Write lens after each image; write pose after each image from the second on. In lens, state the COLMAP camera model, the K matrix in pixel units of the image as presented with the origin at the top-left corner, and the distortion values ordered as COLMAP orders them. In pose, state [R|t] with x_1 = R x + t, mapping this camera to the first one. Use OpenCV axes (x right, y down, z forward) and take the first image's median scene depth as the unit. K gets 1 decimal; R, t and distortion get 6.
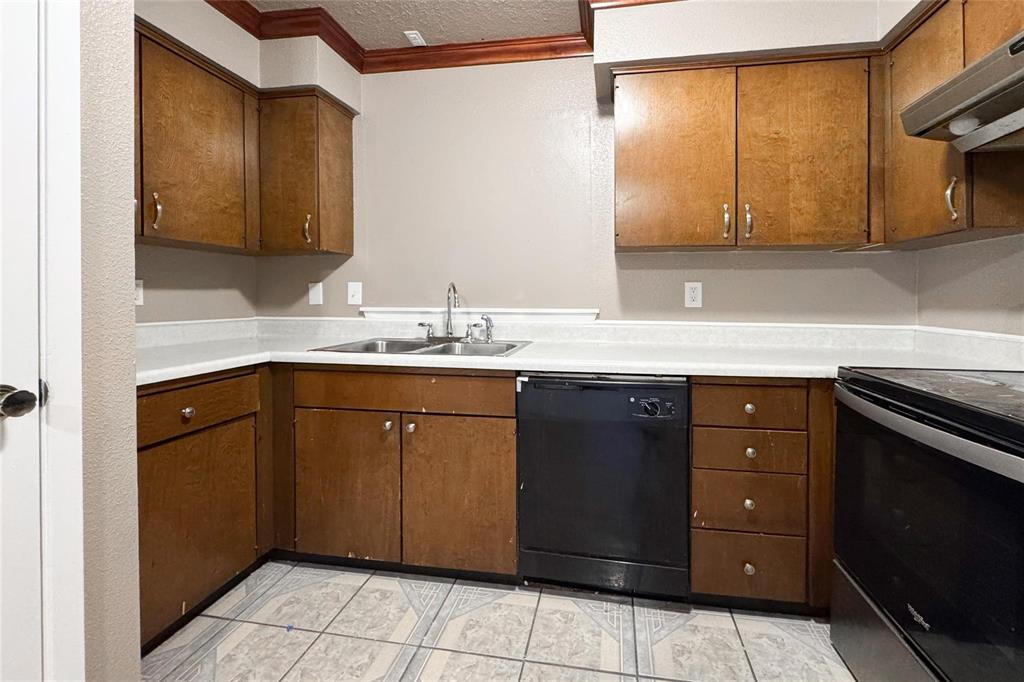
lens RADIAL K [[425.8, 0, 511.9], [0, 425.8, 315.4], [0, 0, 1]] dist [0.000084, -0.000033]
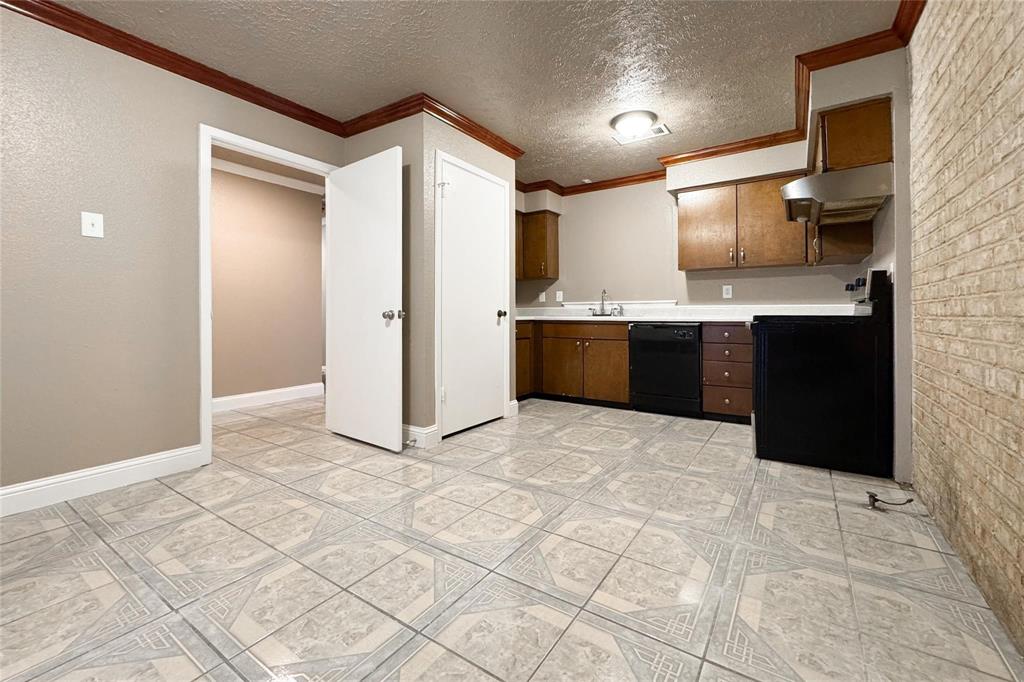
lens RADIAL K [[425.8, 0, 511.9], [0, 425.8, 315.4], [0, 0, 1]] dist [0.000084, -0.000033]
pose [[0.931261, -0.009793, -0.364221, 0.224059], [-0.009946, 0.998583, -0.052280, 0.183124], [0.364217, 0.052309, 0.929844, -1.257170]]
